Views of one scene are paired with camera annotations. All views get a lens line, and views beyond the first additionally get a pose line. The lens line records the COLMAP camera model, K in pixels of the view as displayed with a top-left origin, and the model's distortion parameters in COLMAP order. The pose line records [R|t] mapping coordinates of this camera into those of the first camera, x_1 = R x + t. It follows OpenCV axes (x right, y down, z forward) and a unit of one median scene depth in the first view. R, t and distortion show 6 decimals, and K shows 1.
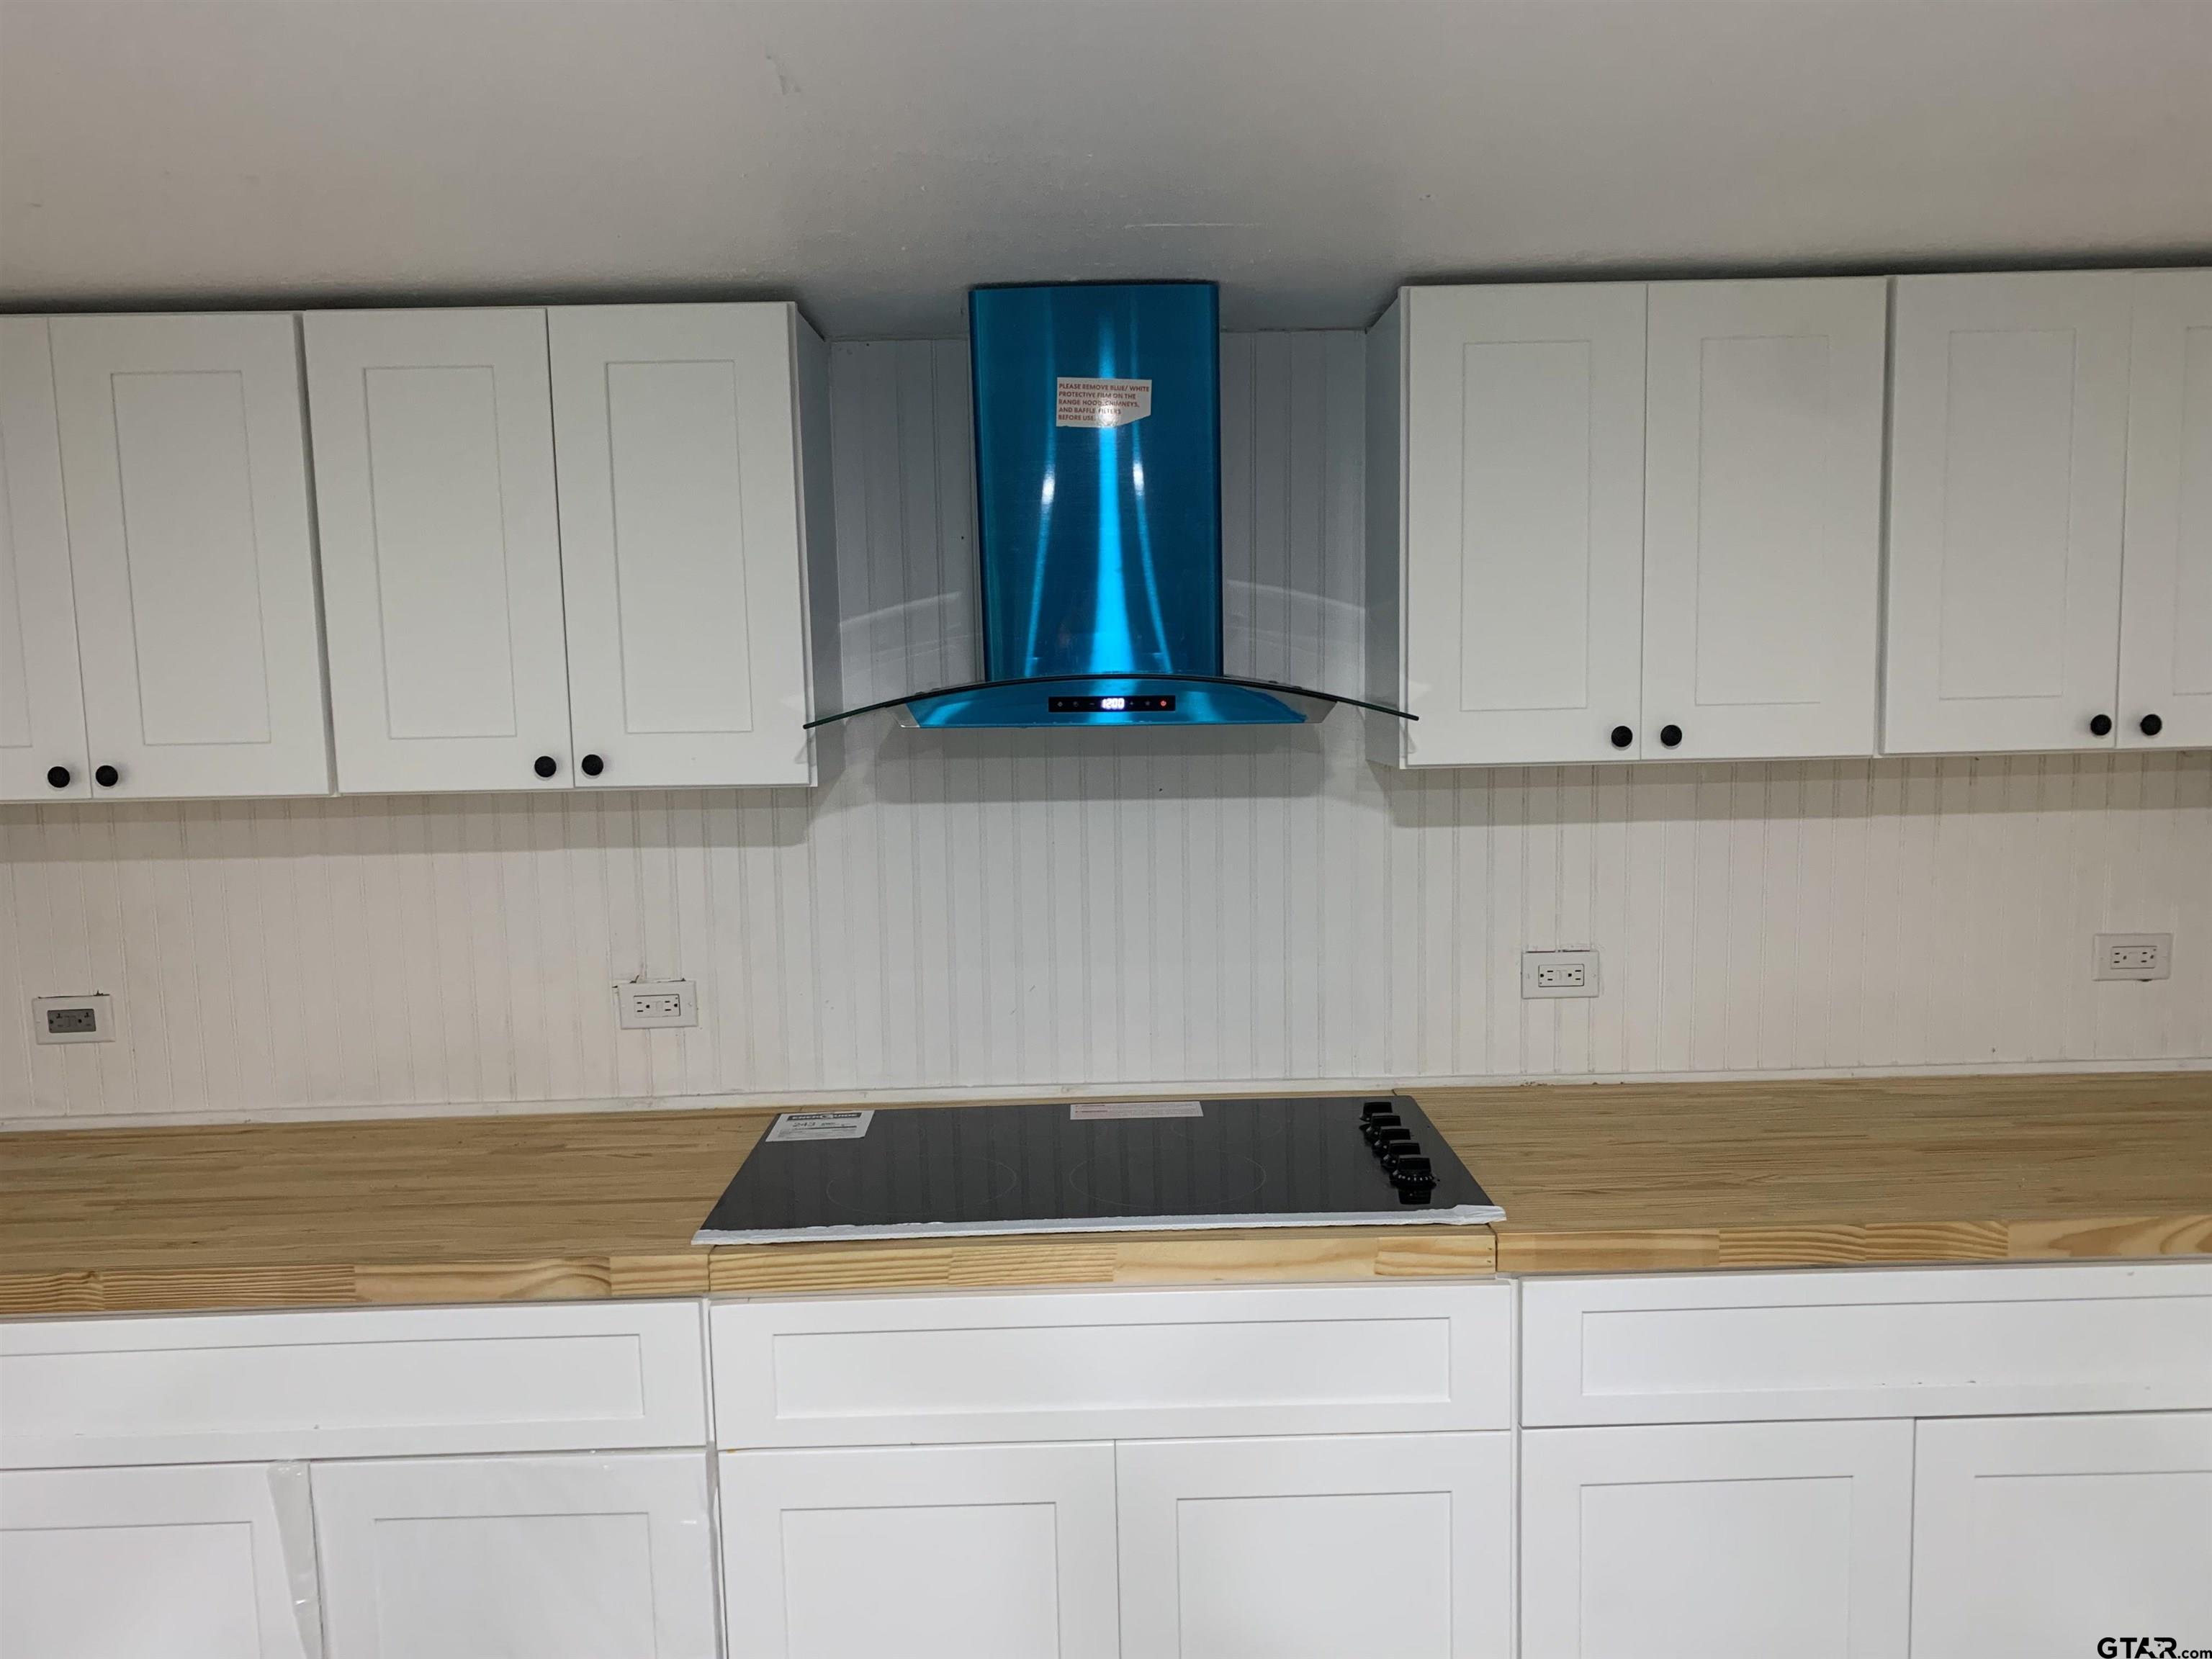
lens RADIAL K [[1676.7, 0, 1117.4], [0, 1676.7, 838.6], [0, 0, 1]] dist [-0.005286, 0.001873]
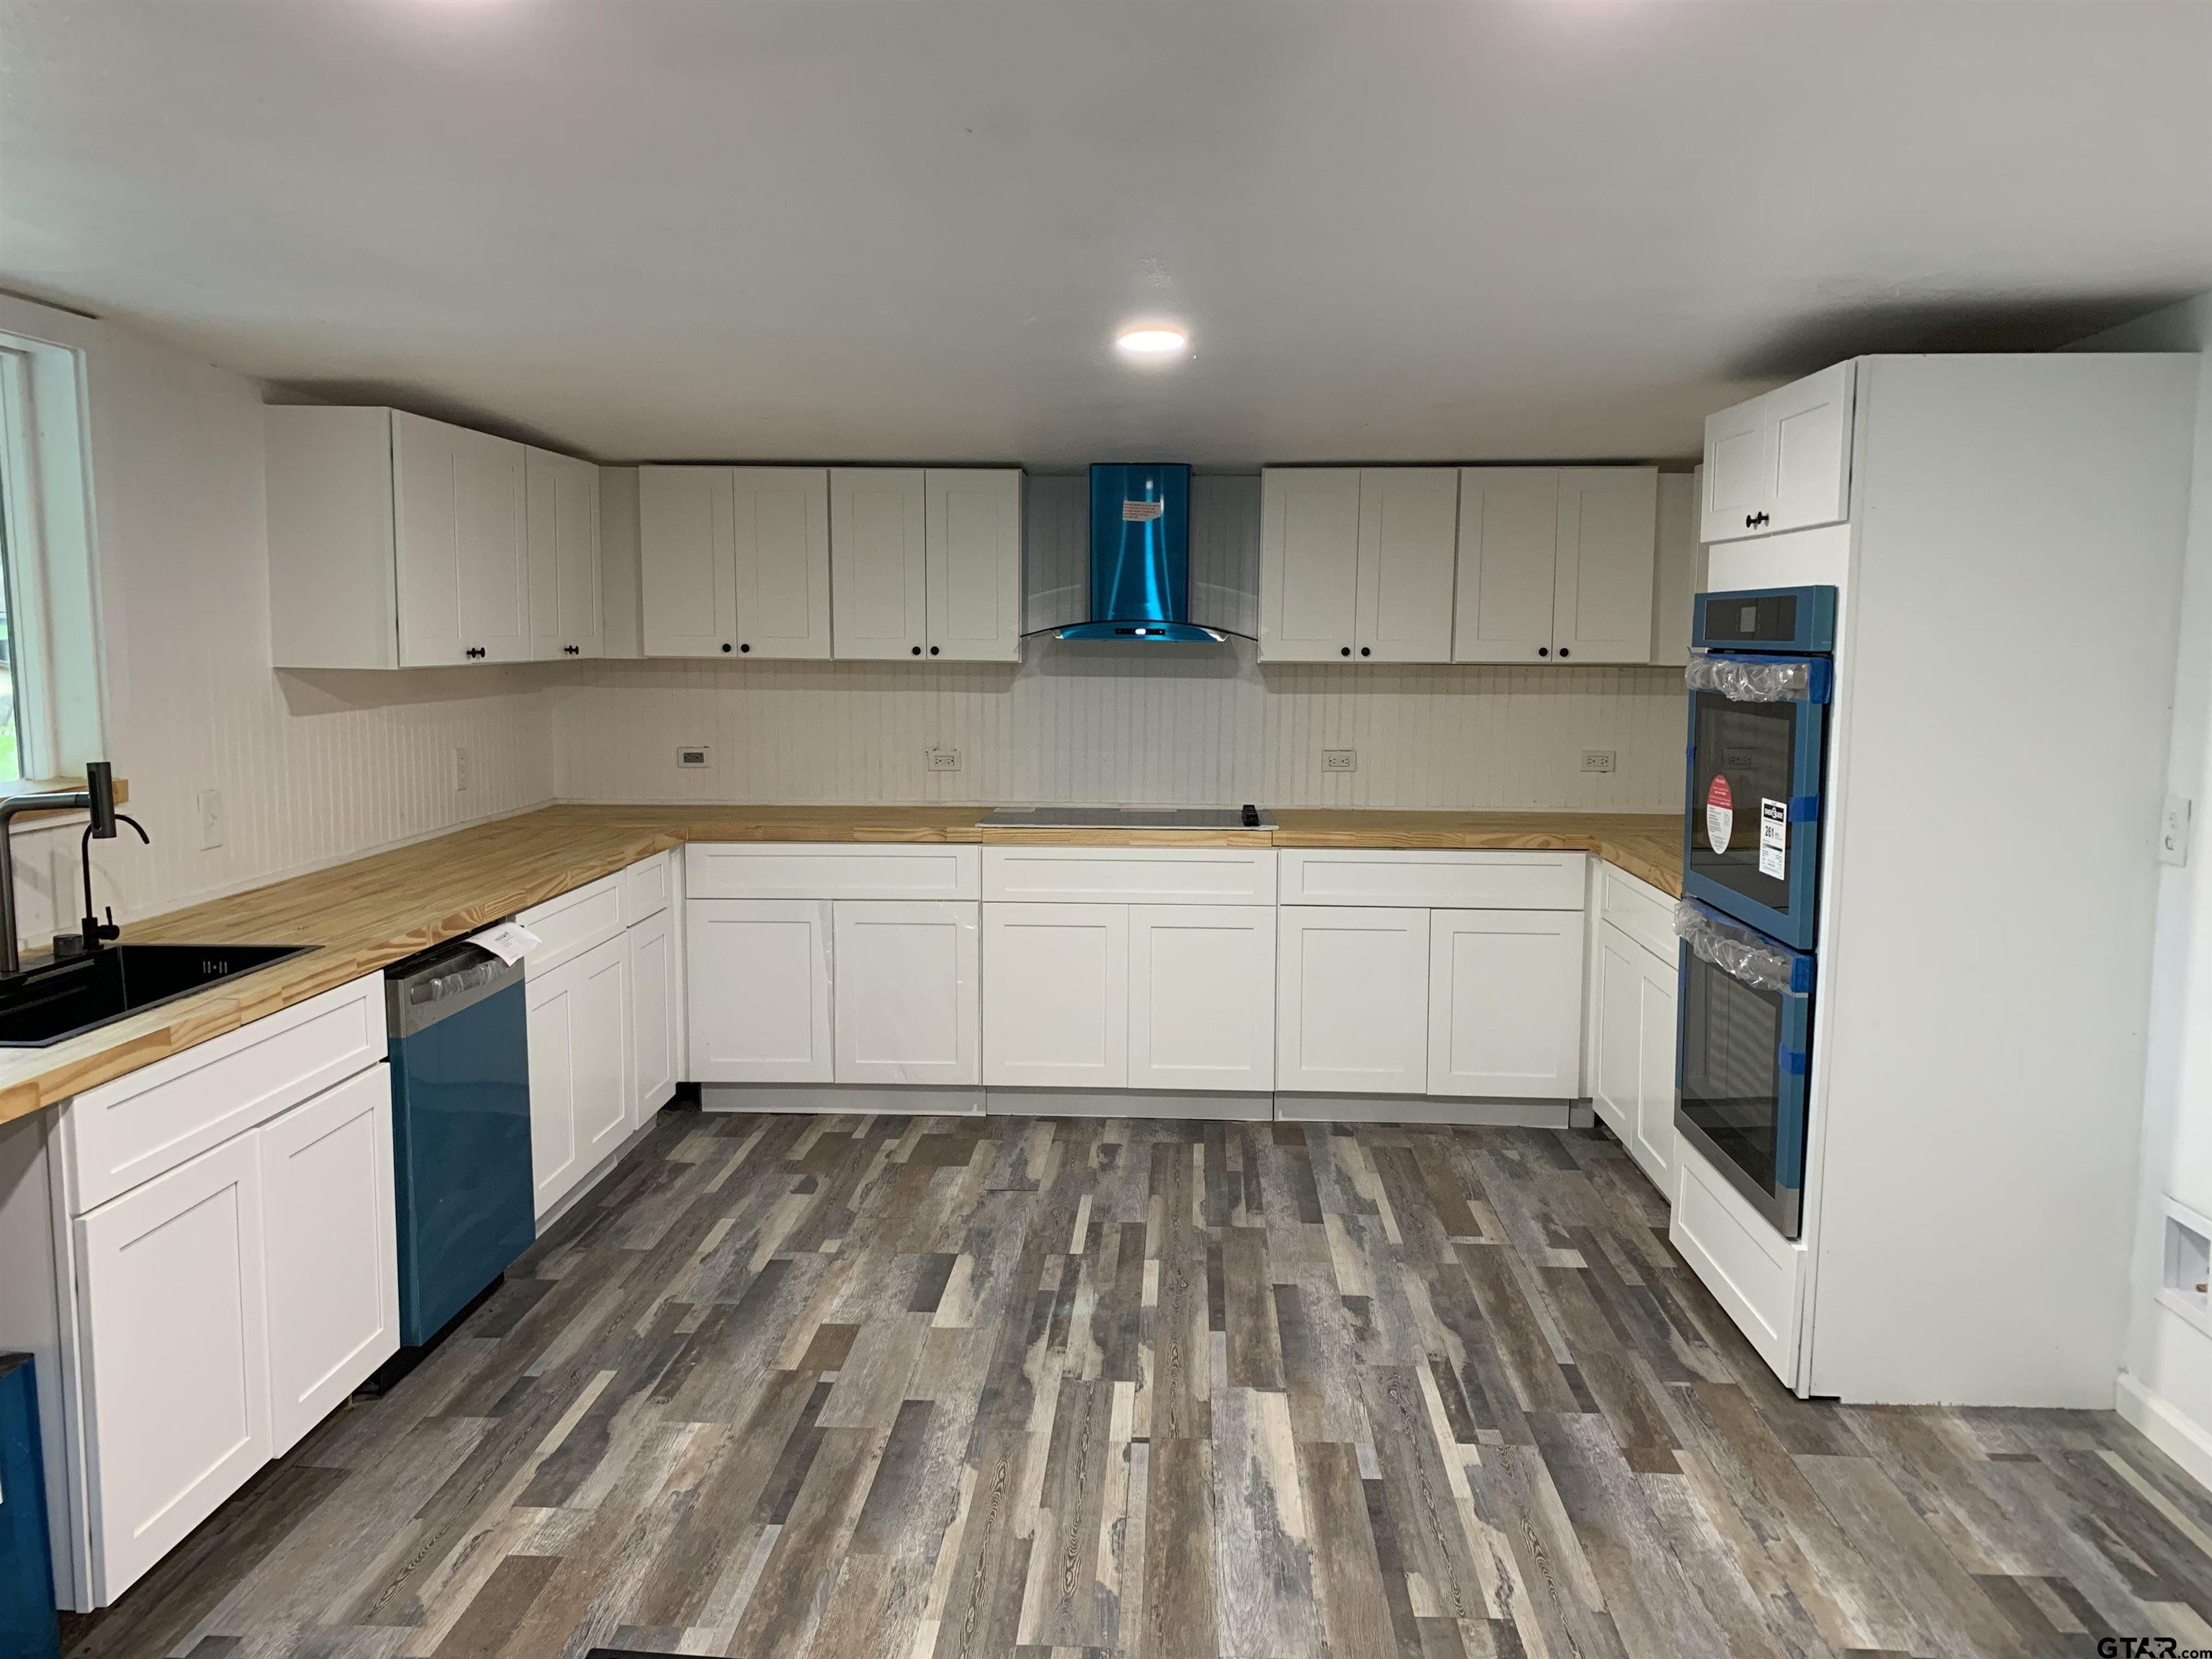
lens RADIAL K [[1728.8, 0, 1083.3], [0, 1728.8, 859.5], [0, 0, 1]] dist [0.083862, -0.149028]
pose [[0.996460, 0.039487, -0.074215, 0.113078], [-0.037602, 0.998938, 0.026626, 0.187575], [0.075188, -0.023741, 0.996887, -1.550610]]
